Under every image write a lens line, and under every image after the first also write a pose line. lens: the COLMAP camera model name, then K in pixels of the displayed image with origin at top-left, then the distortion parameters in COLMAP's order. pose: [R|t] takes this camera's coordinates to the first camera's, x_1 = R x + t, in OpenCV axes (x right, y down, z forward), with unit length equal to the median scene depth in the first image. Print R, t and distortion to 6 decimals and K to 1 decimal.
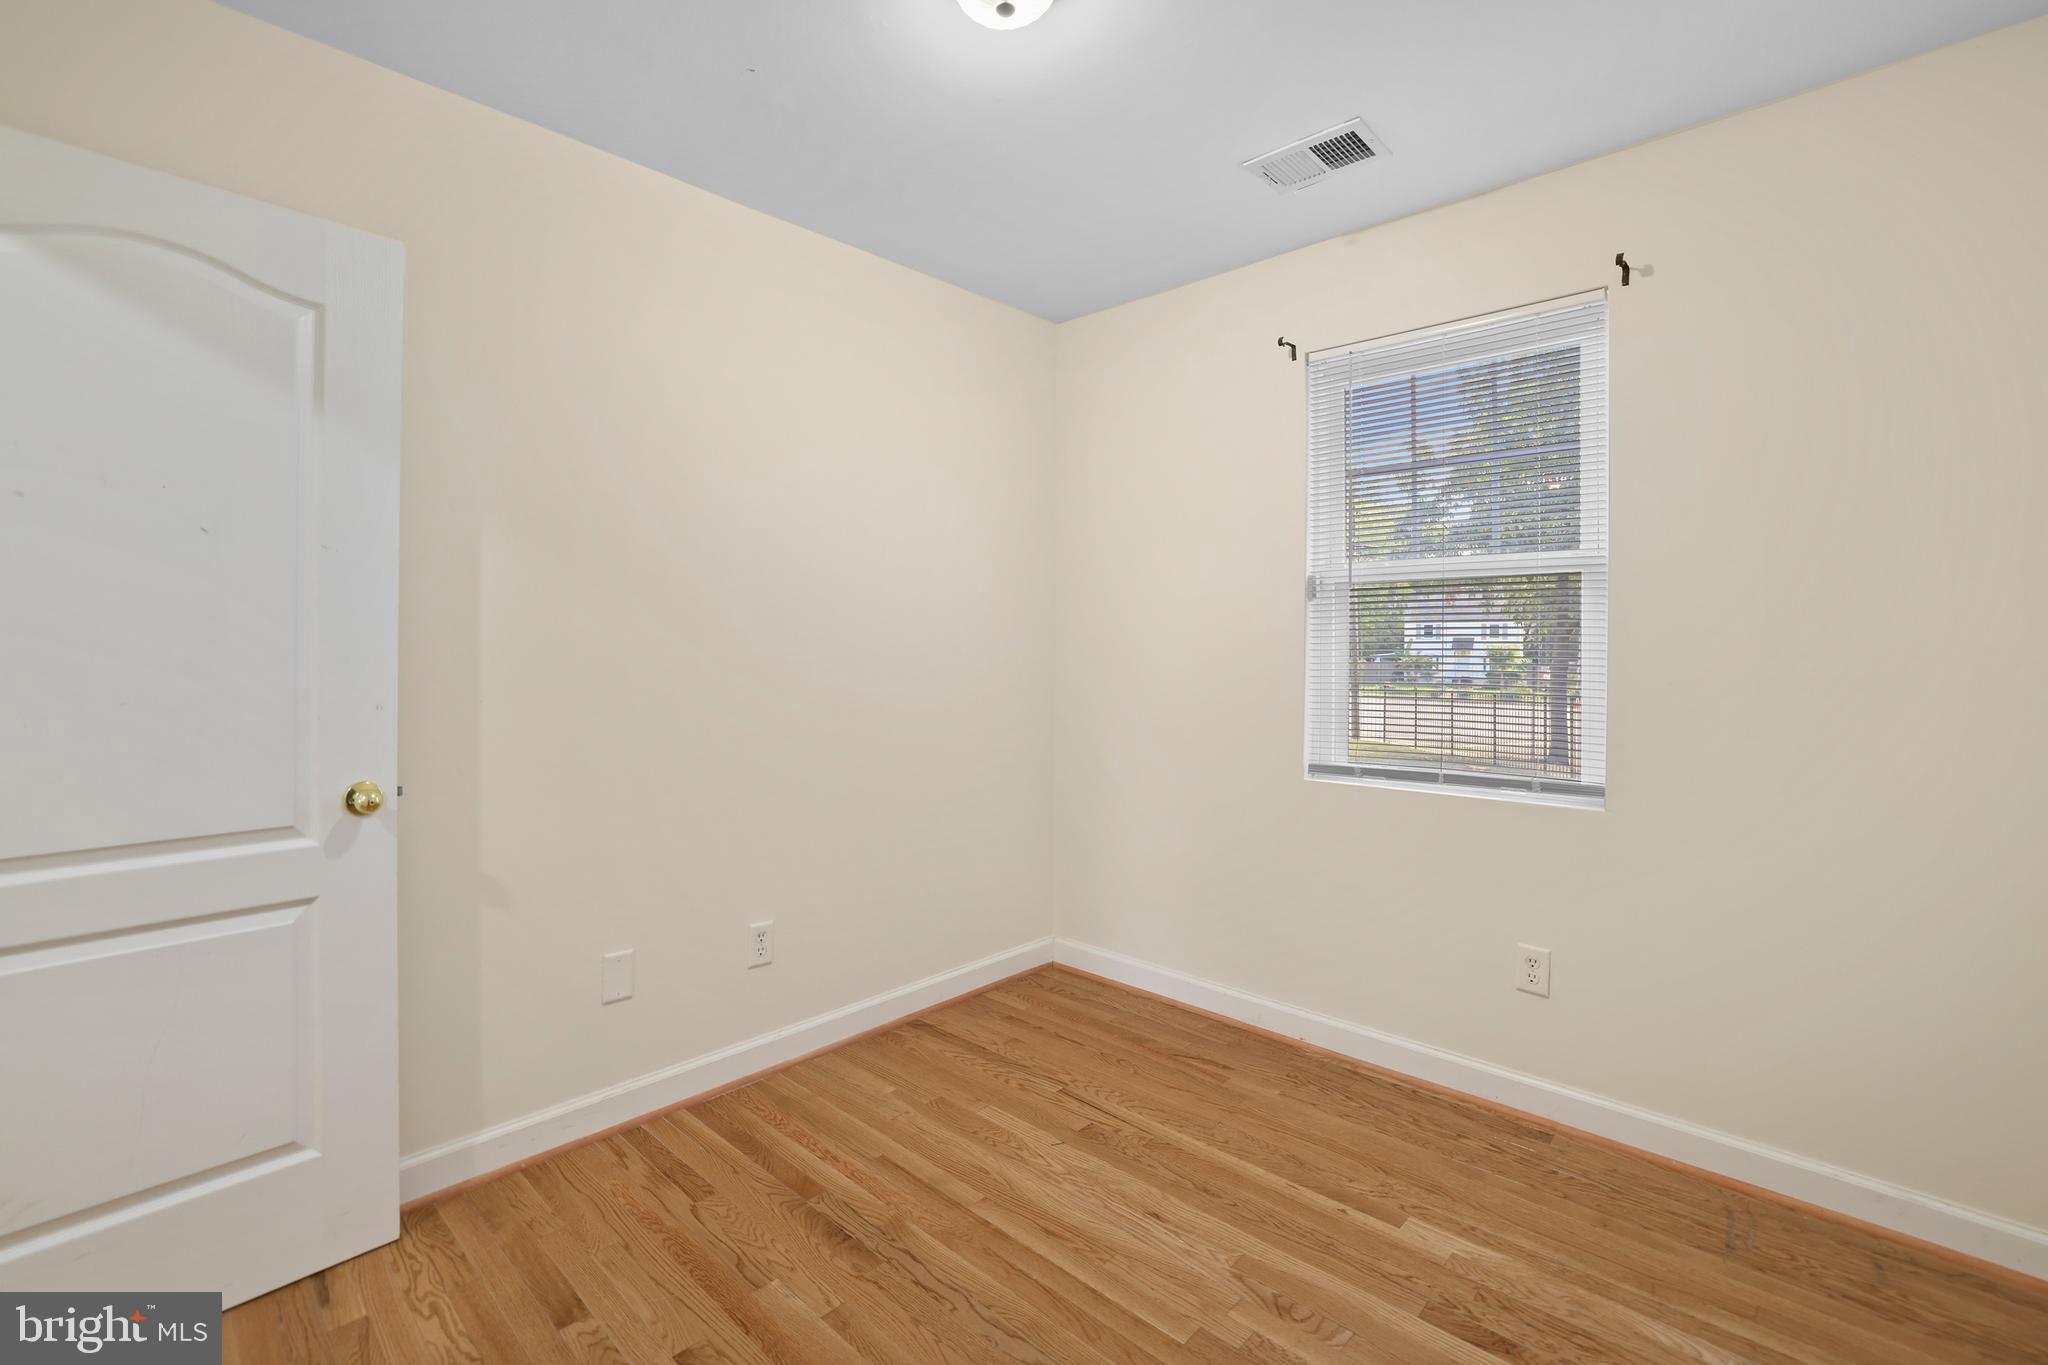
lens RADIAL K [[900.0, 0, 990.5], [0, 900.0, 646.8], [0, 0, 1]] dist [-0.048953, 0.016360]
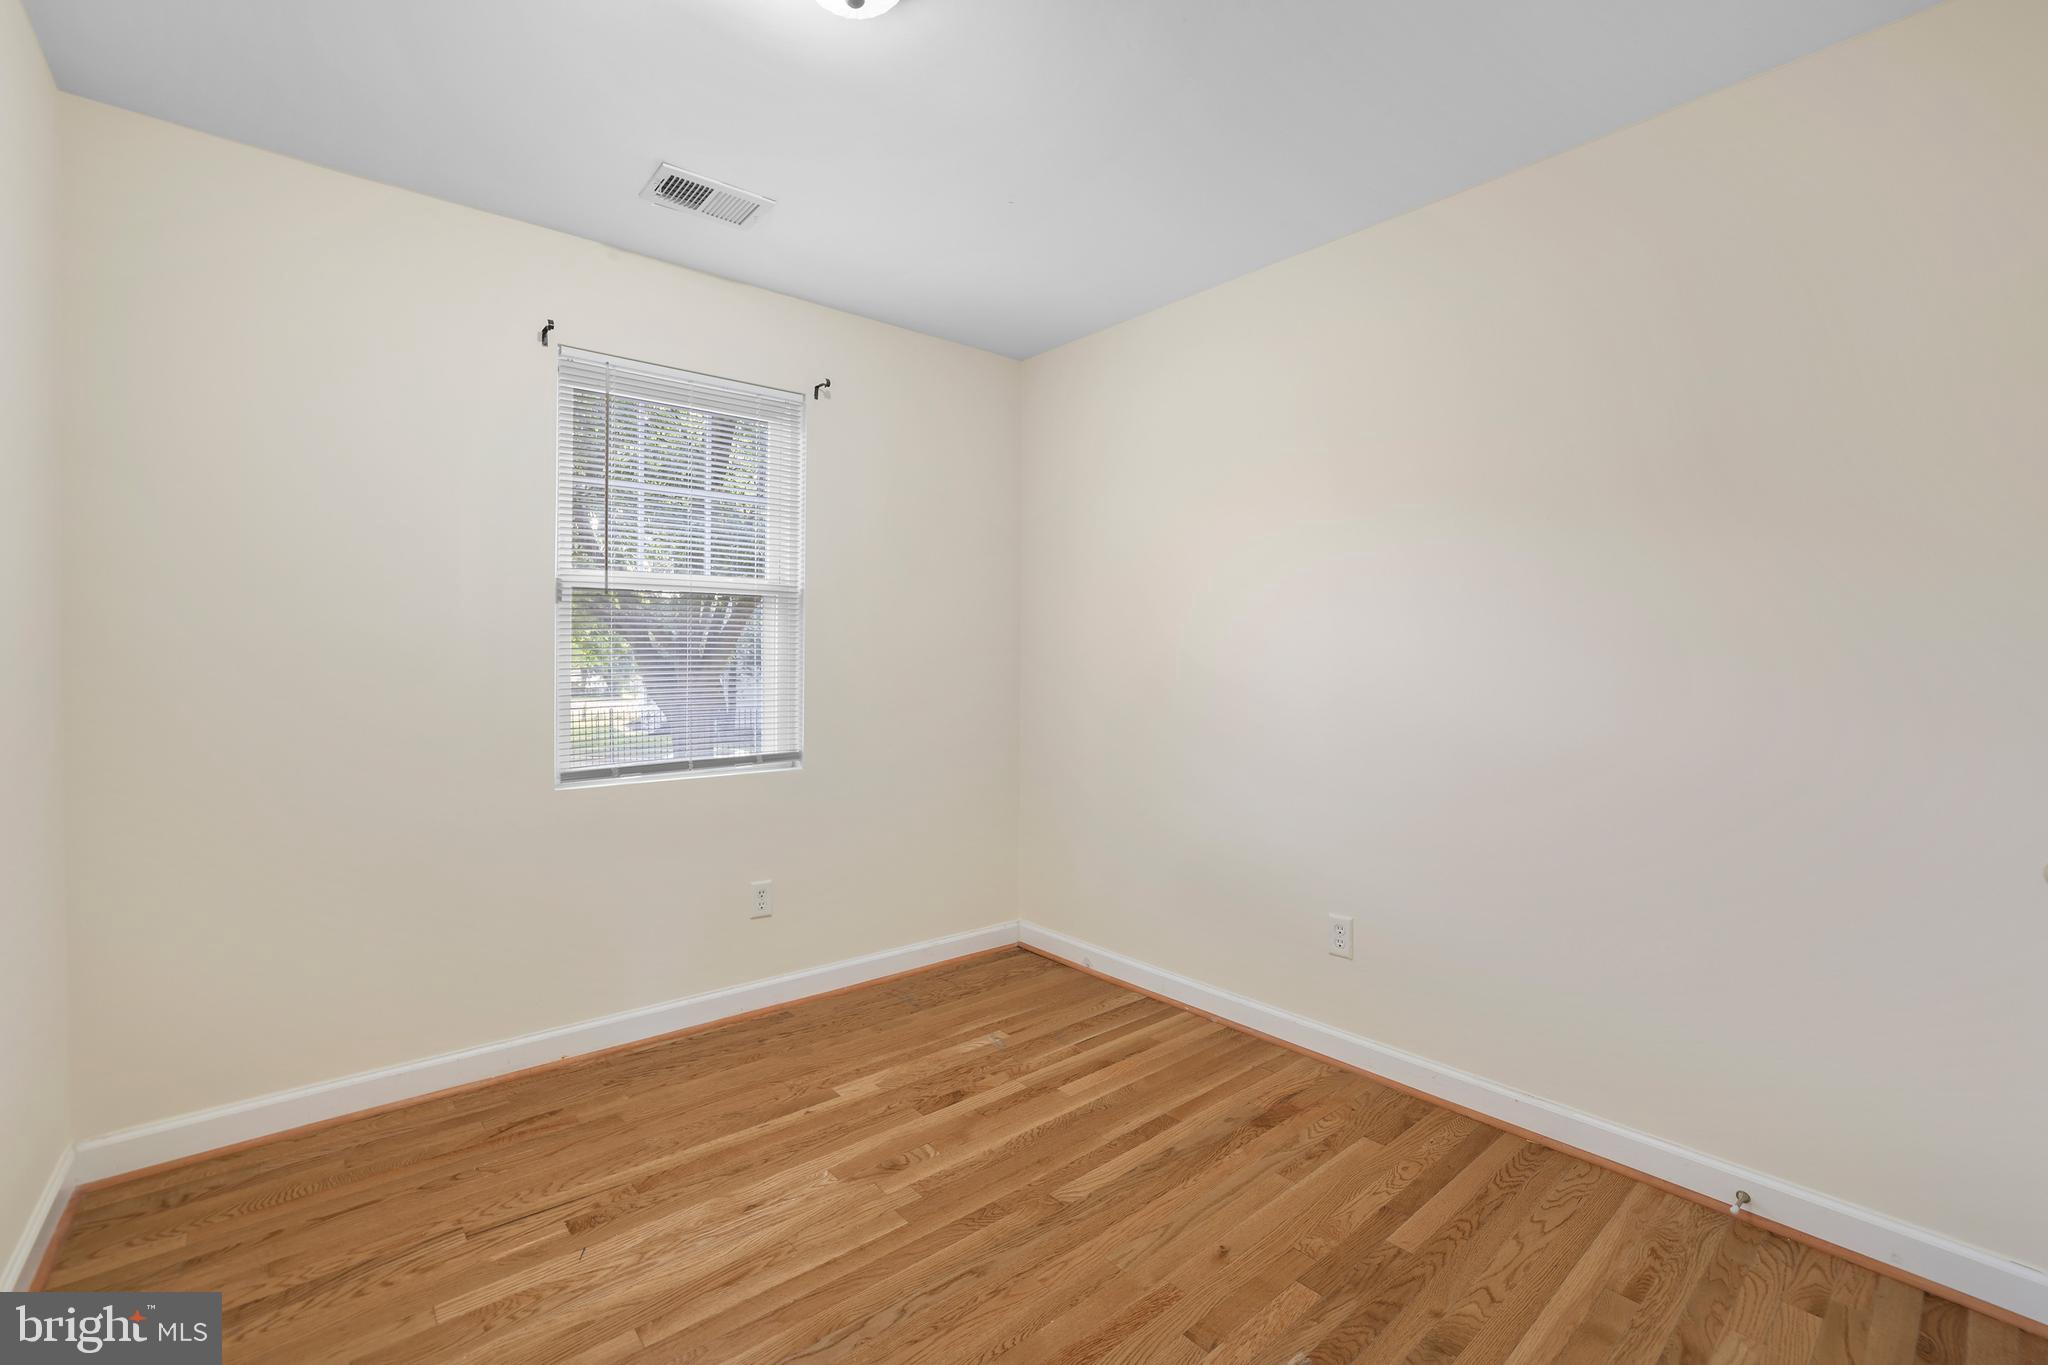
lens RADIAL K [[900.0, 0, 1022.1], [0, 900.0, 677.9], [0, 0, 1]] dist [-0.048953, 0.016360]
pose [[0.078488, -0.027292, 0.996541, -0.735617], [-0.000431, 0.999624, 0.027410, 0.002767], [-0.996915, -0.002581, 0.078447, 0.565109]]
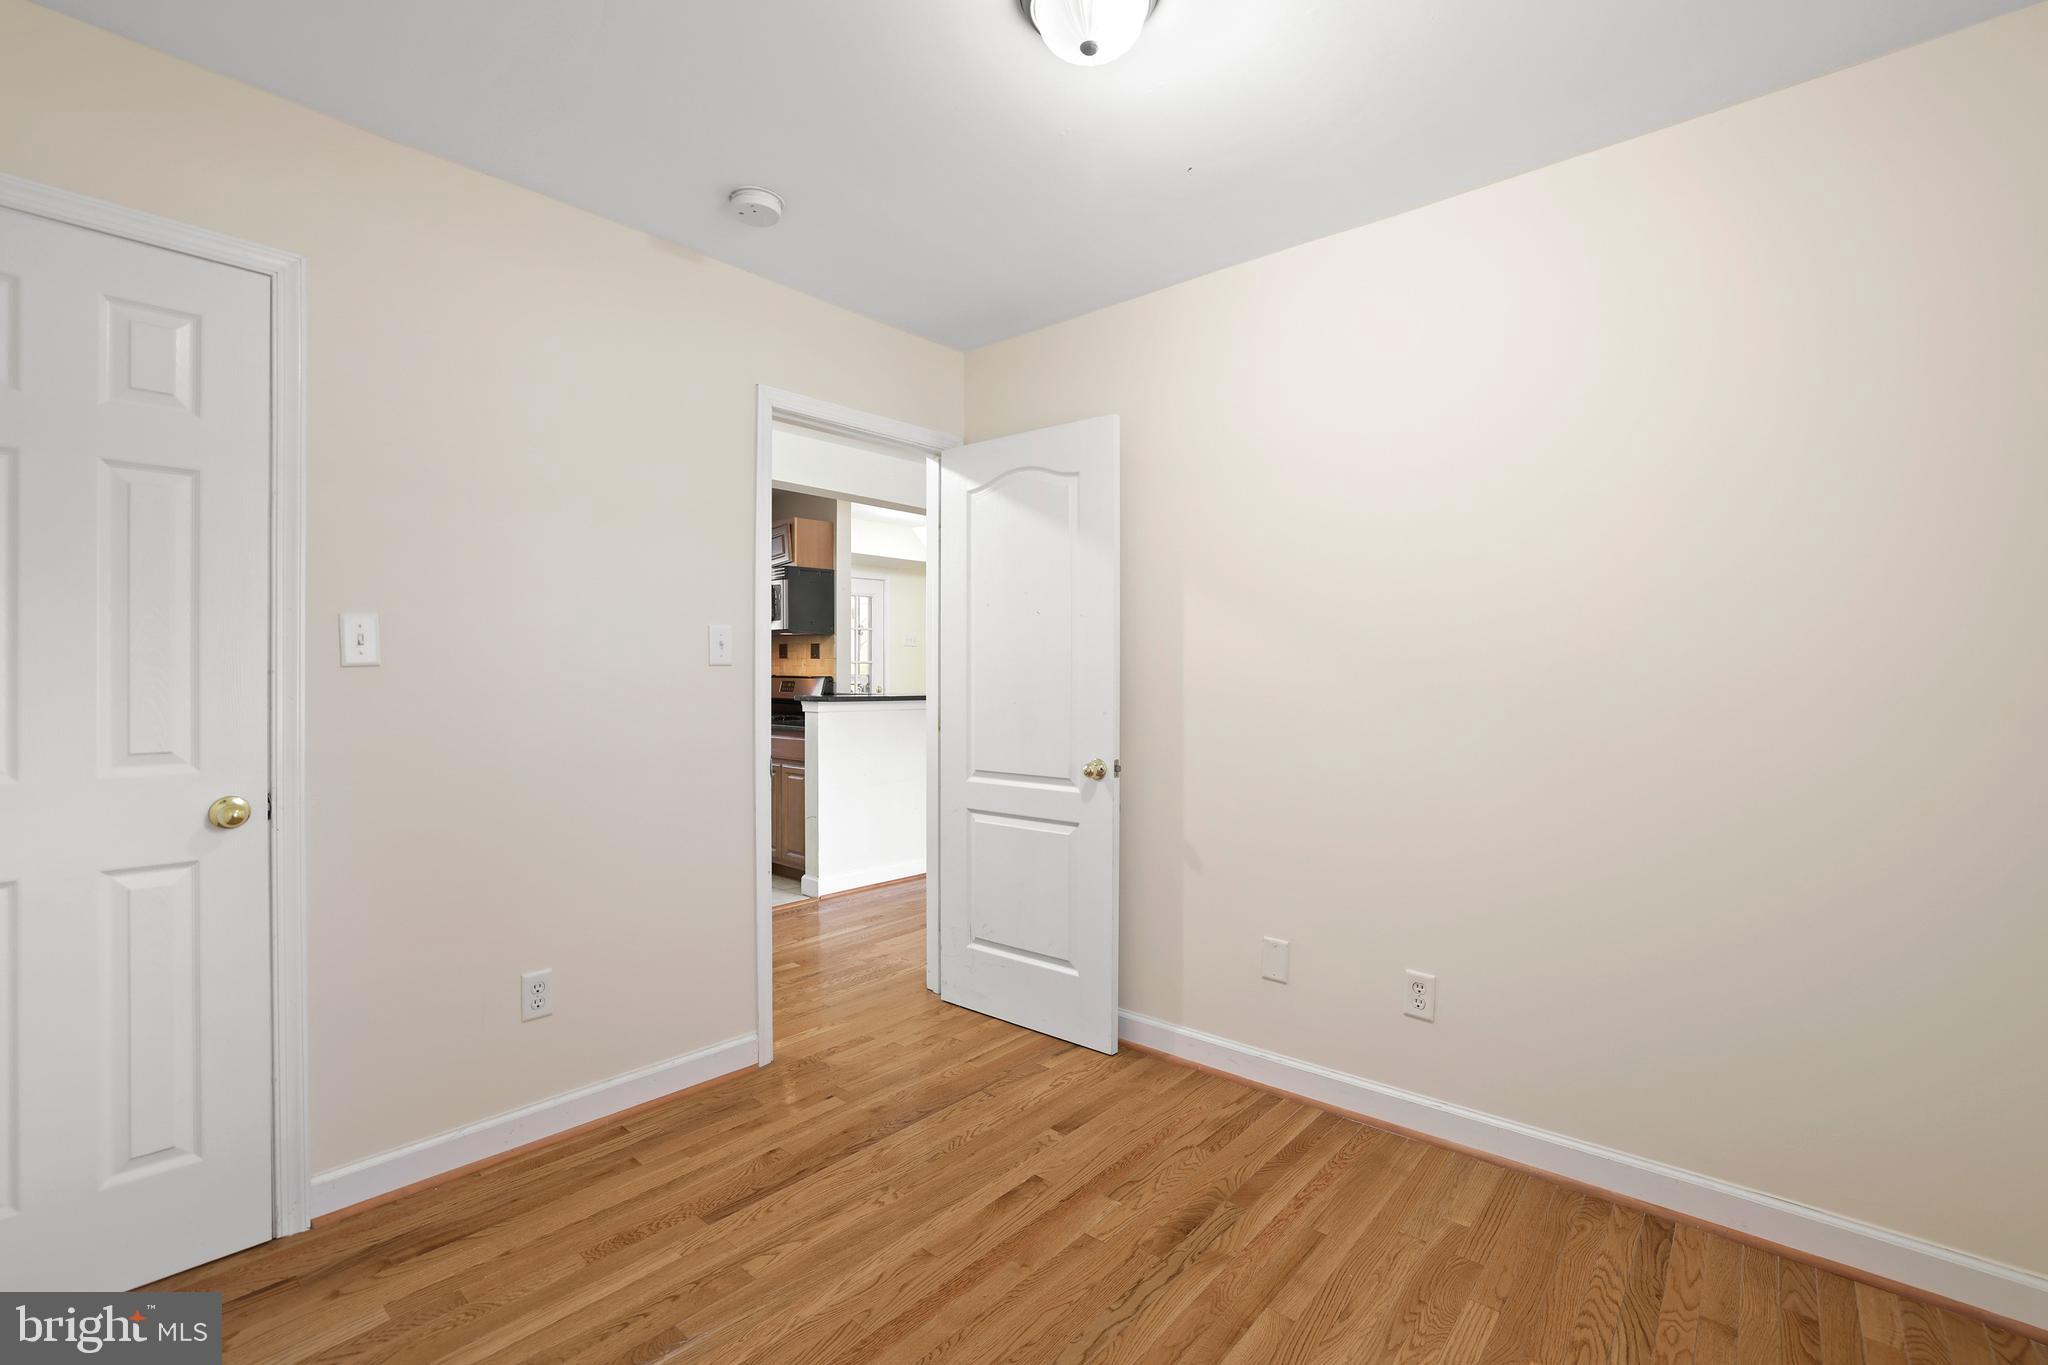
lens RADIAL K [[900.0, 0, 1024.9], [0, 900.0, 673.9], [0, 0, 1]] dist [-0.048953, 0.016360]
pose [[0.049216, -0.001914, -0.998786, 0.797056], [0.000263, 0.999998, -0.001903, 0.000736], [0.998788, -0.000169, 0.049217, 0.675336]]
